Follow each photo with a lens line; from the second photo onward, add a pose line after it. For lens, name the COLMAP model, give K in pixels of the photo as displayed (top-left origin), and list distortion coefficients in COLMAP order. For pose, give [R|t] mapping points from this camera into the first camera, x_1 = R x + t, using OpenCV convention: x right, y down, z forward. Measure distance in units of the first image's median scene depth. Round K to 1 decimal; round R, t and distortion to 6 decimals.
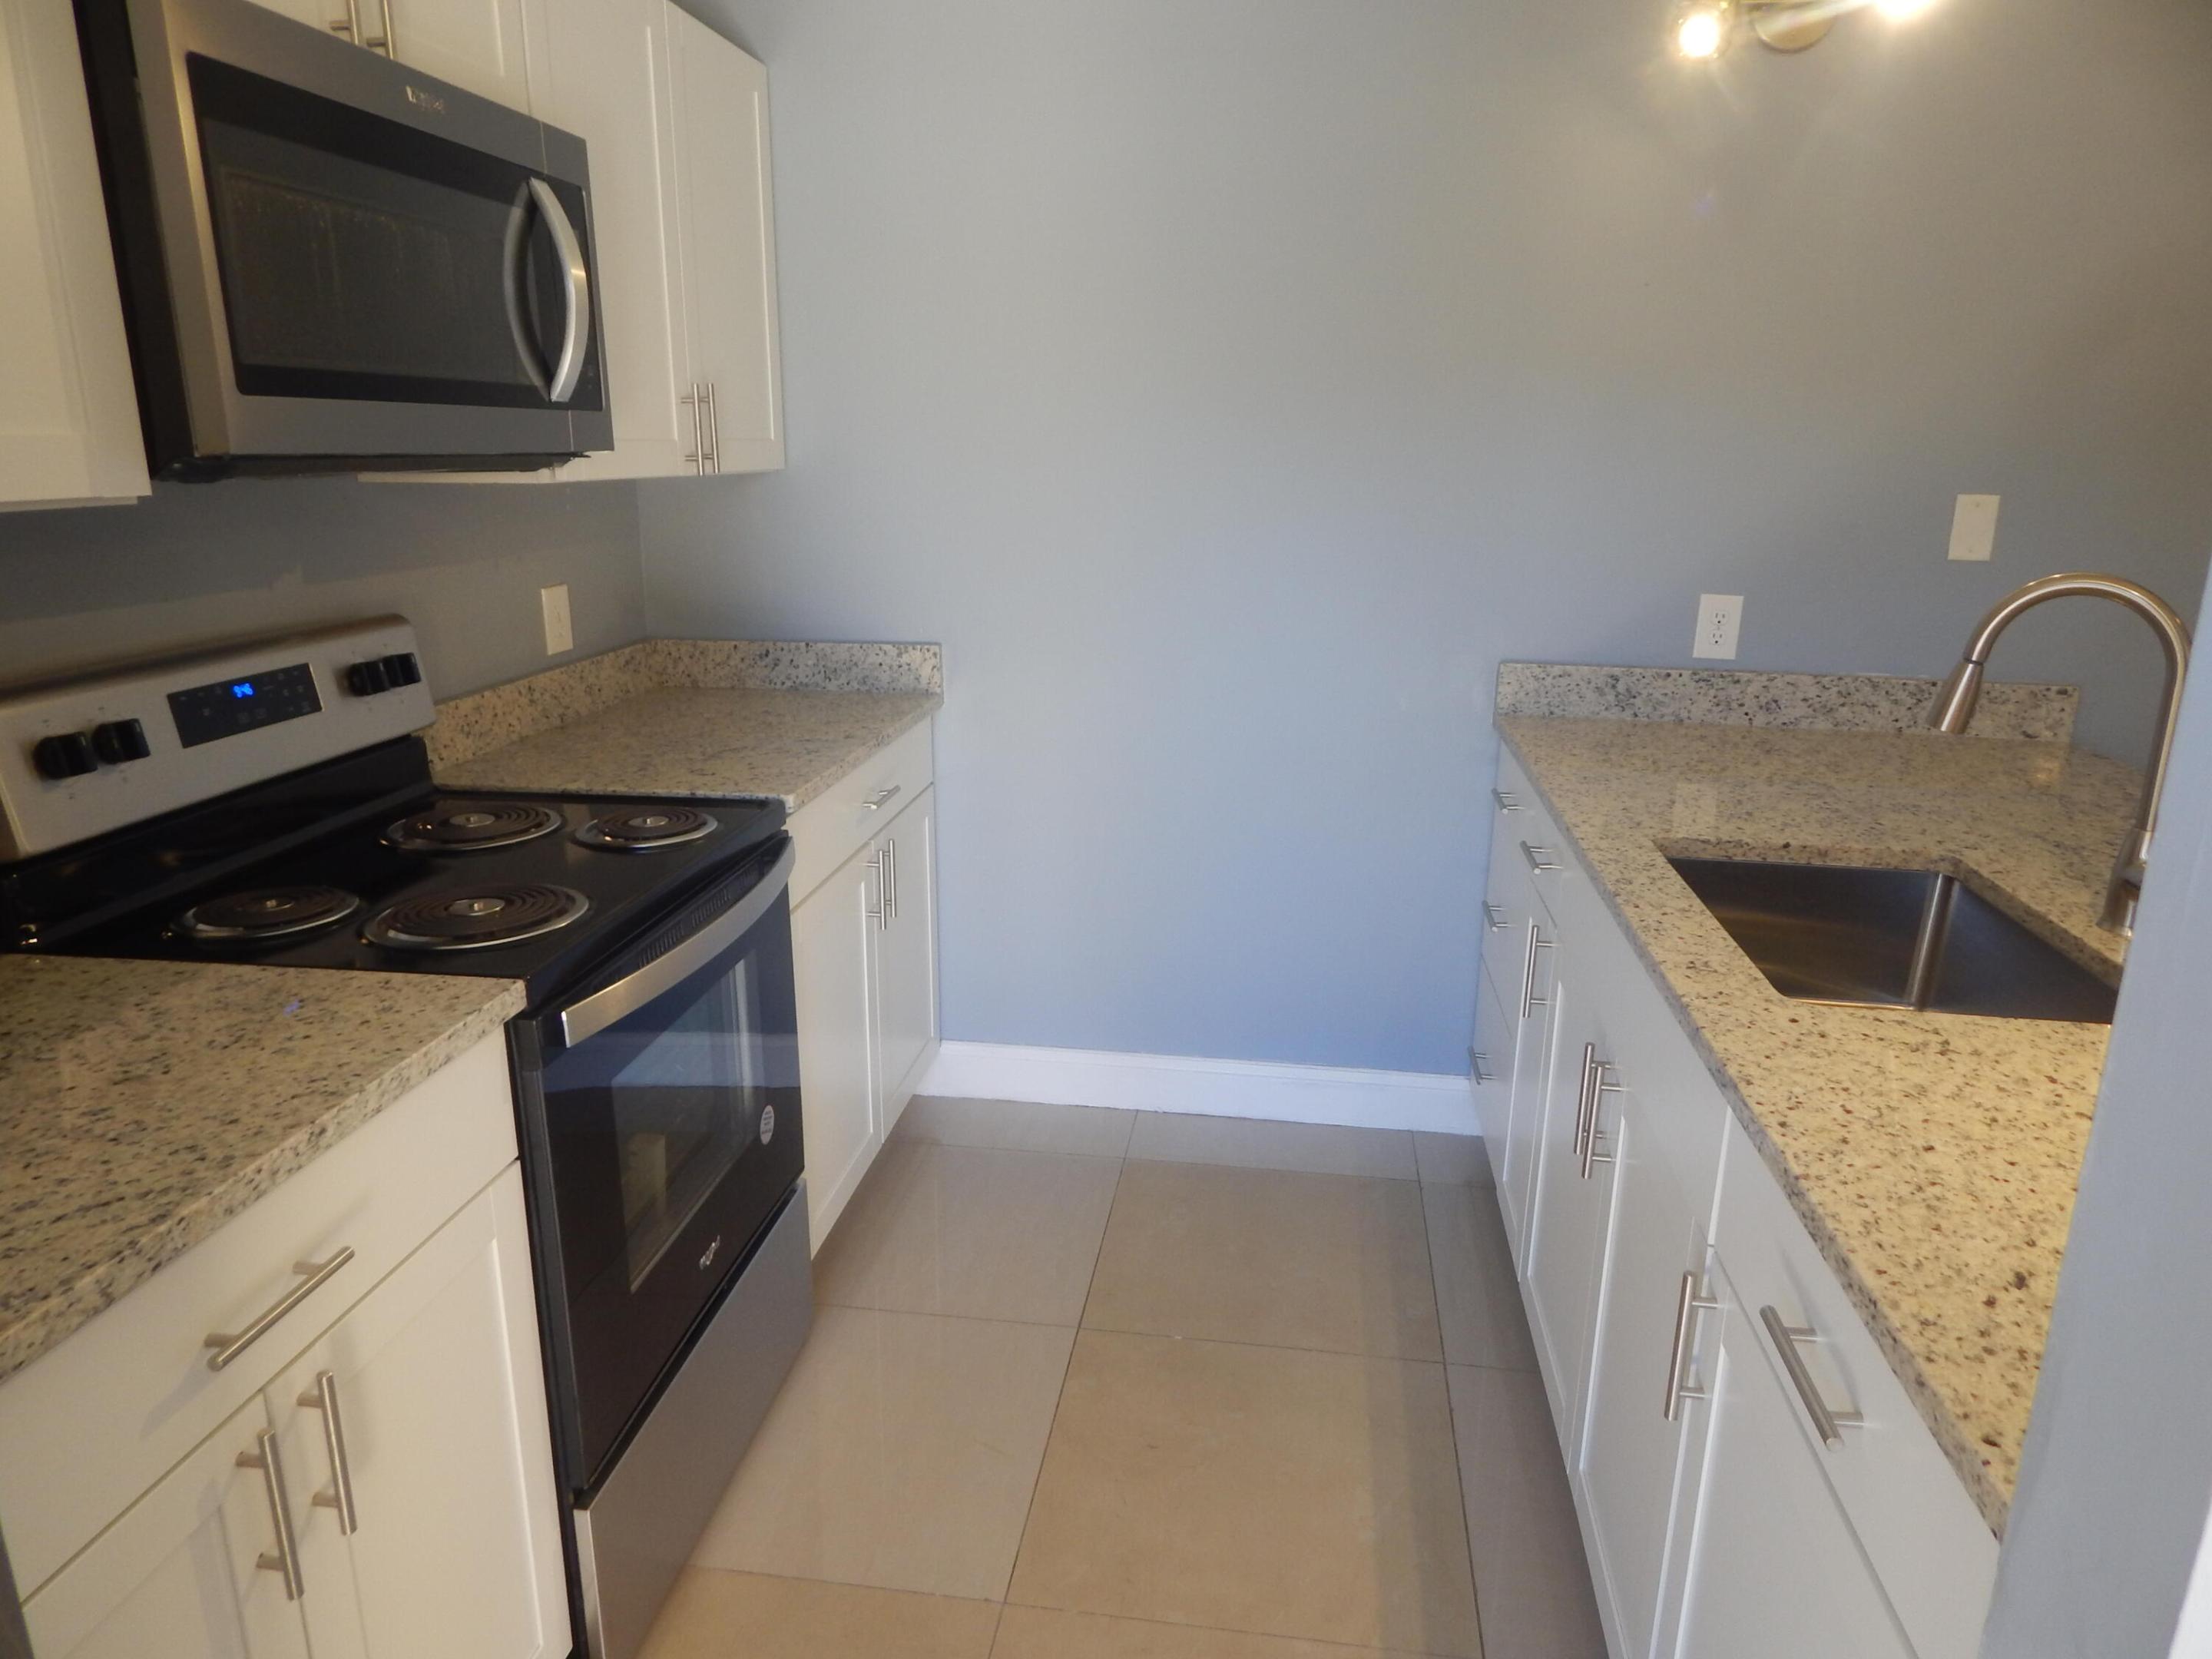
lens RADIAL K [[1484.2, 0, 1131.7], [0, 1484.2, 858.5], [0, 0, 1]] dist [-0.038218, 0.001063]
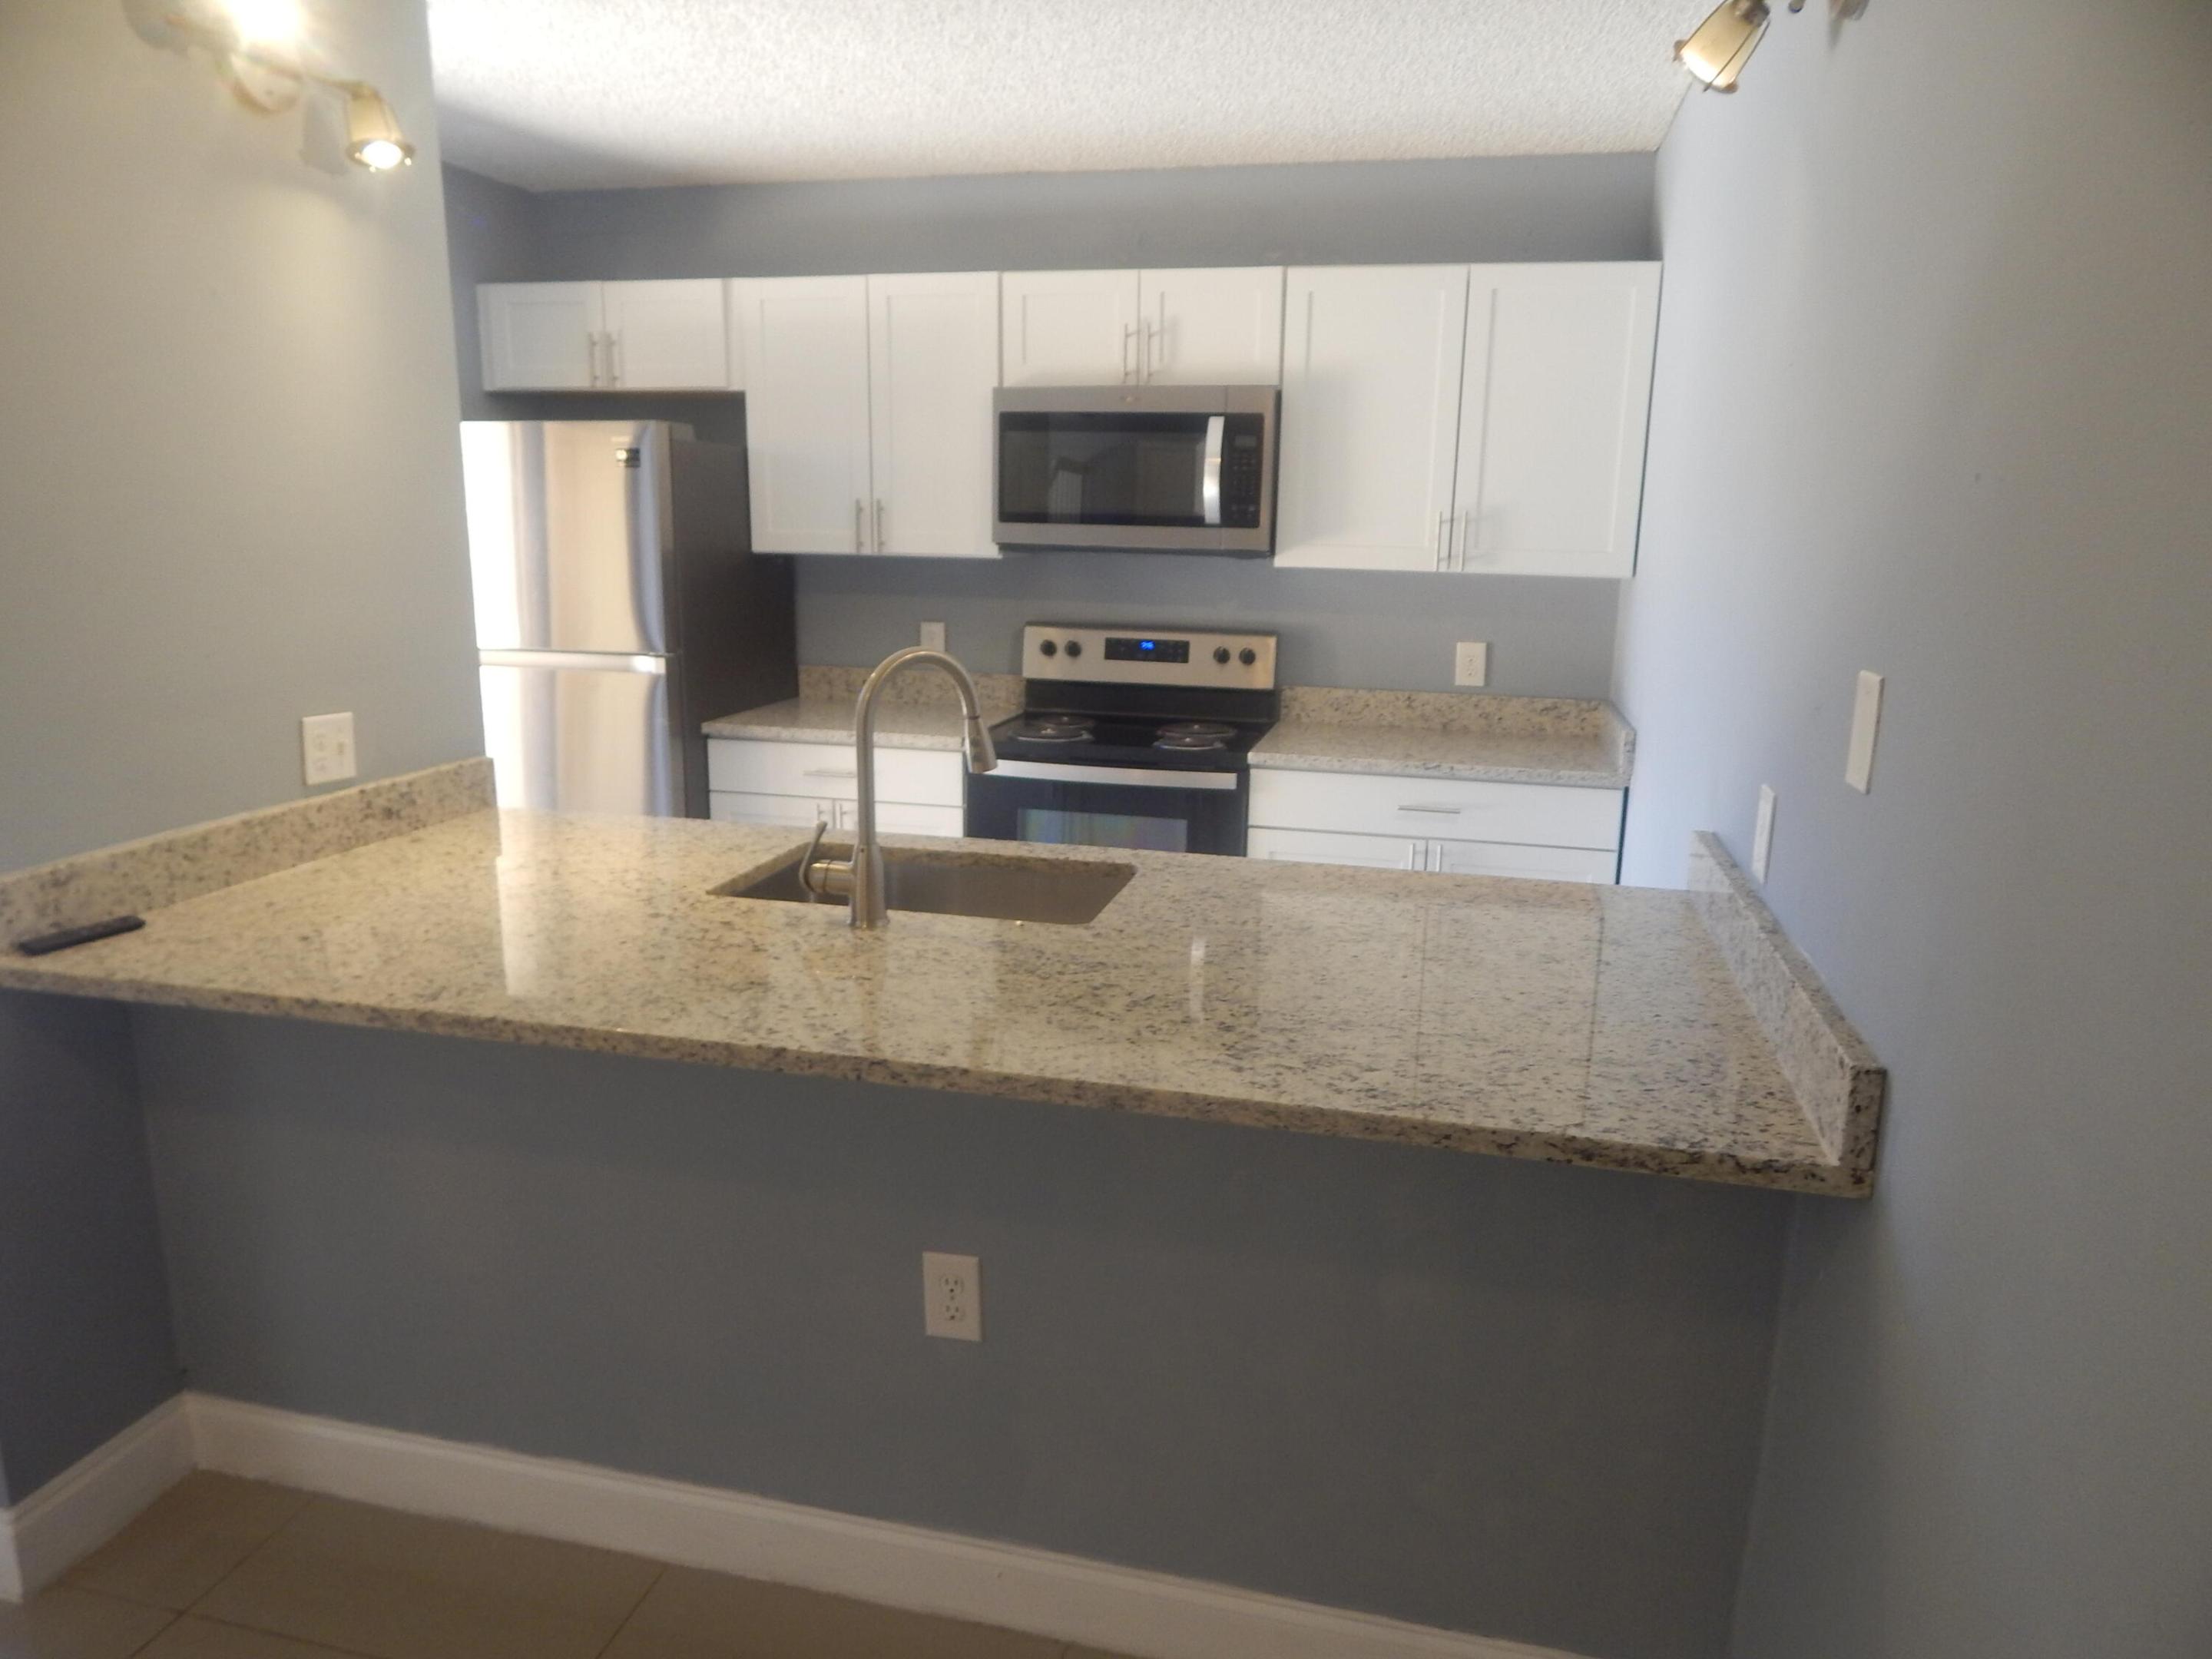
lens RADIAL K [[1494.6, 0, 1106.0], [0, 1494.6, 829.5], [0, 0, 1]] dist [0.026329, -0.000526]
pose [[-0.121587, 0.201056, -0.972005, 1.194792], [-0.293469, 0.928208, 0.228706, -0.247243], [0.948205, 0.313061, -0.053854, 0.778786]]
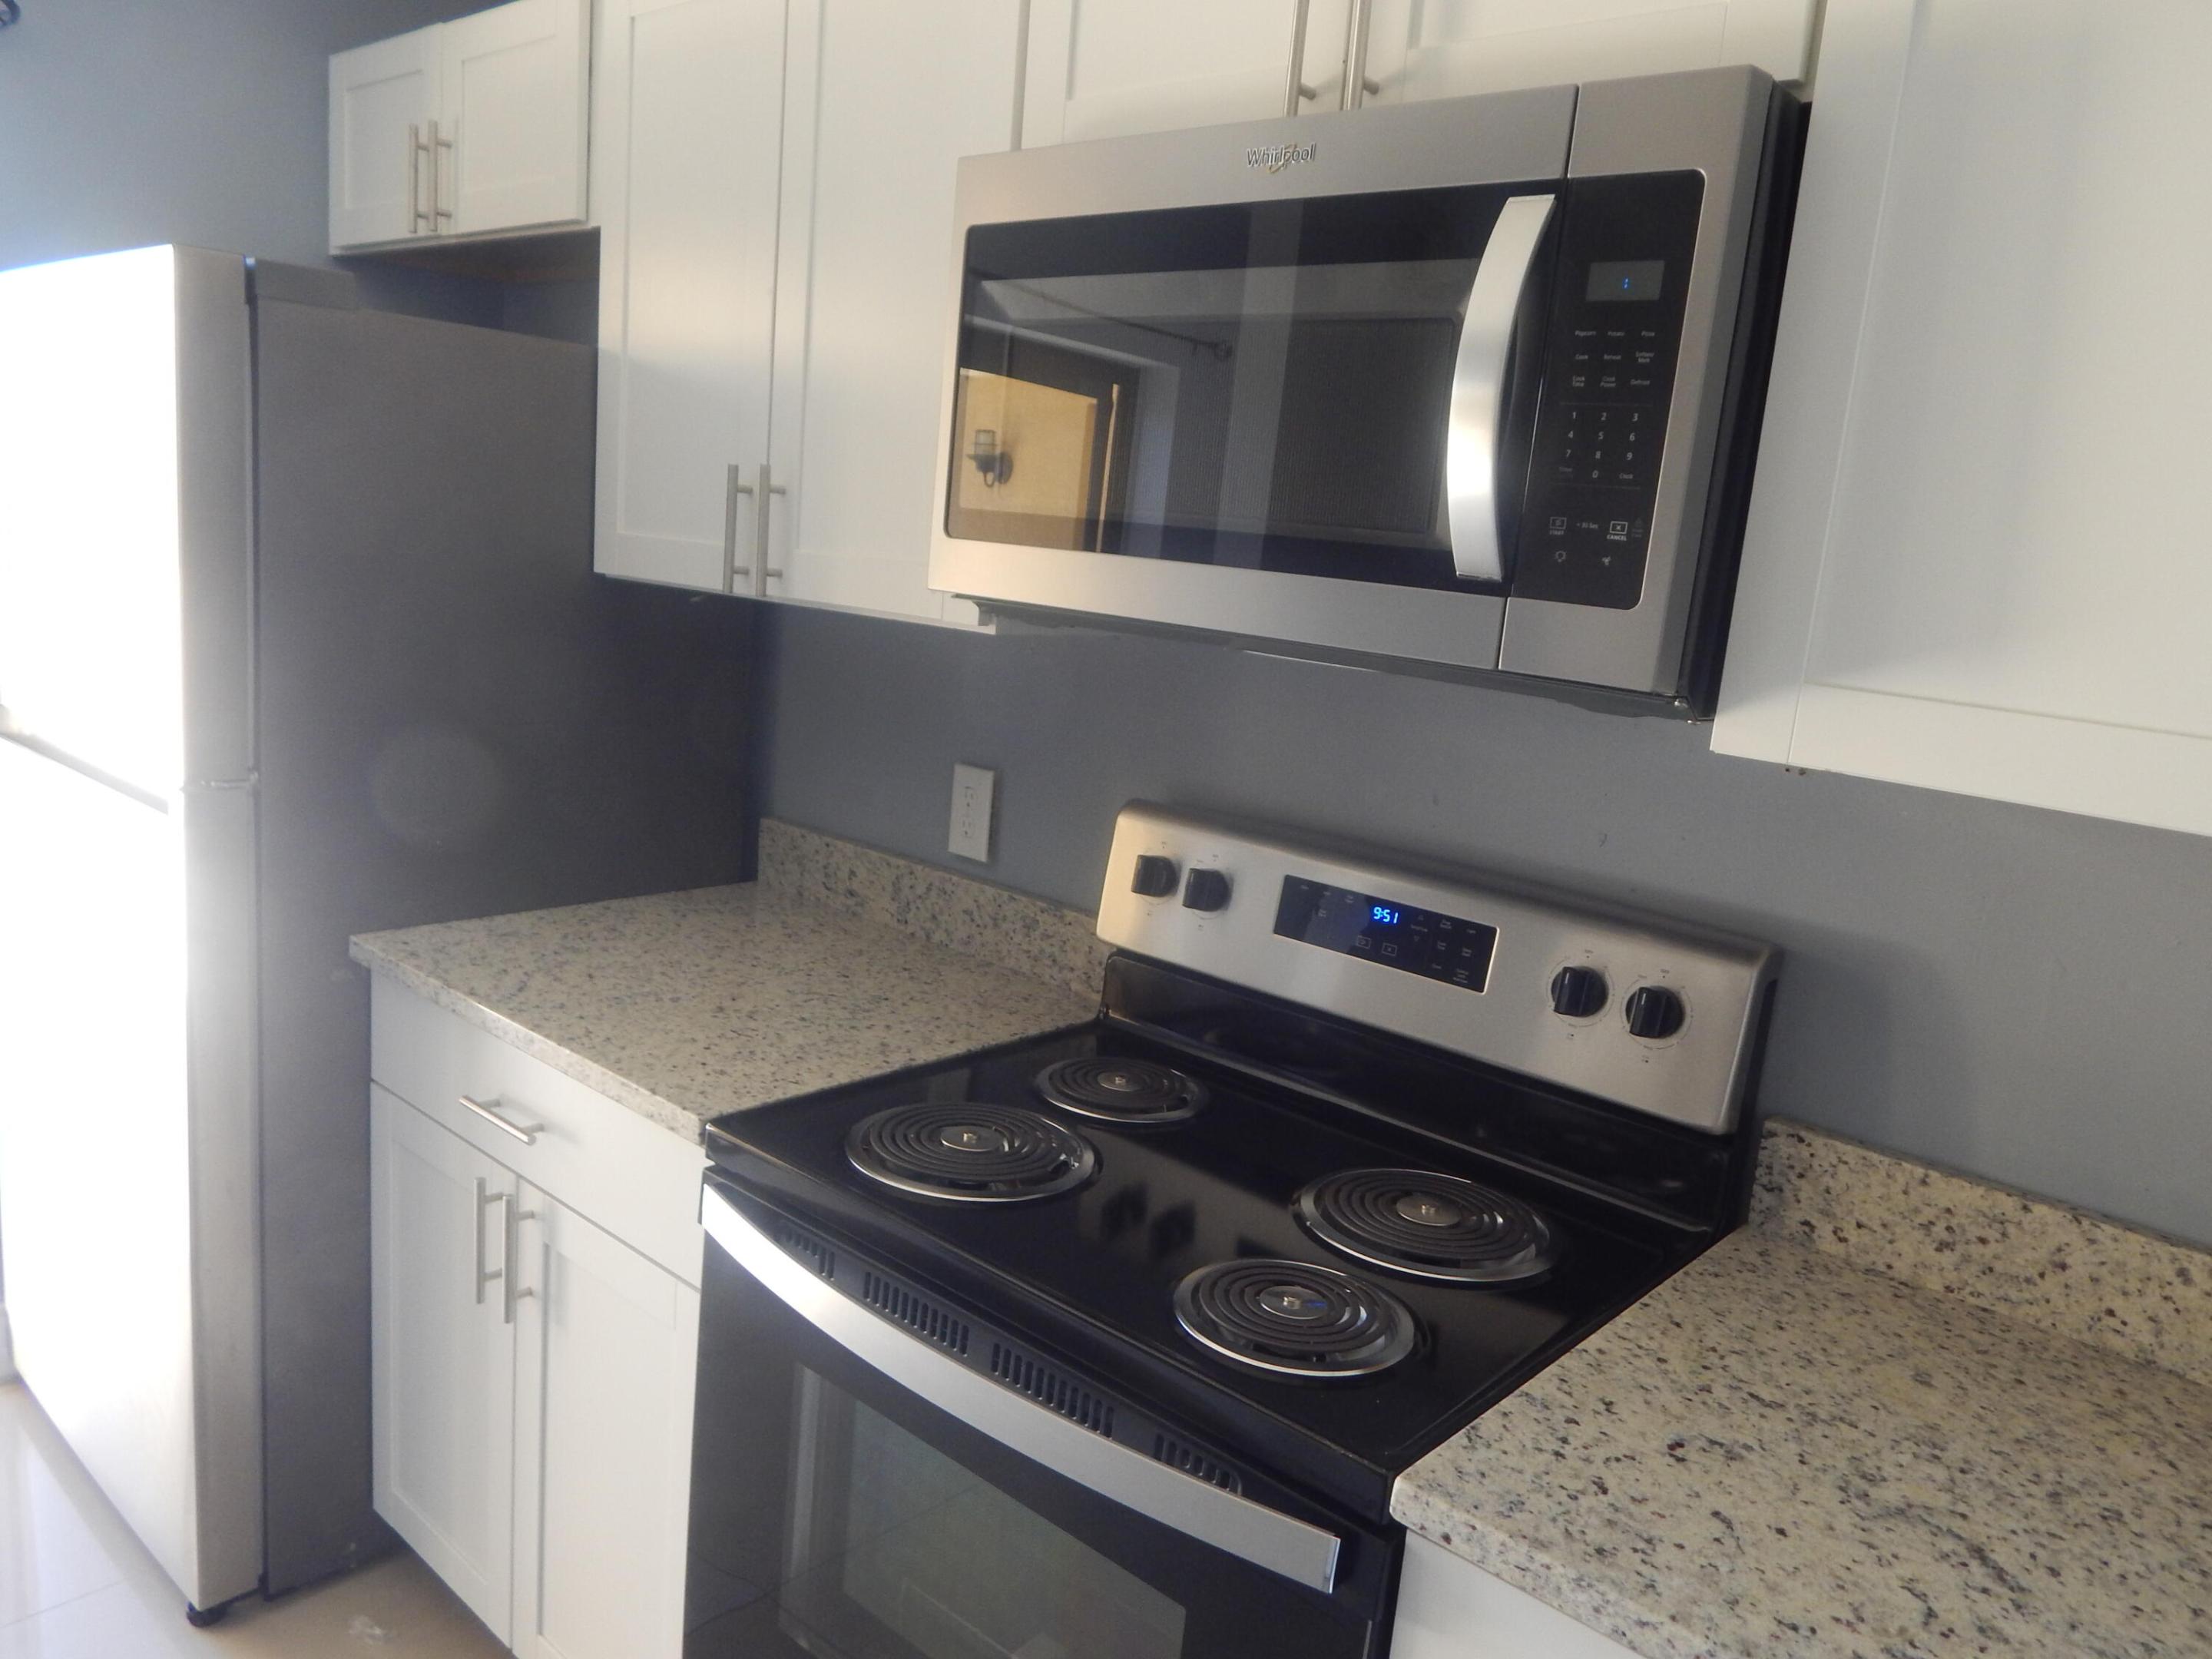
lens RADIAL K [[1613.7, 0, 1106.0], [0, 1613.7, 829.5], [0, 0, 1]] dist [-0.012075, -0.007808]
pose [[-0.568490, 0.100164, -0.816570, 0.143571], [-0.312693, 0.891762, 0.327082, -0.271846], [0.760948, 0.441279, -0.475637, 0.867467]]
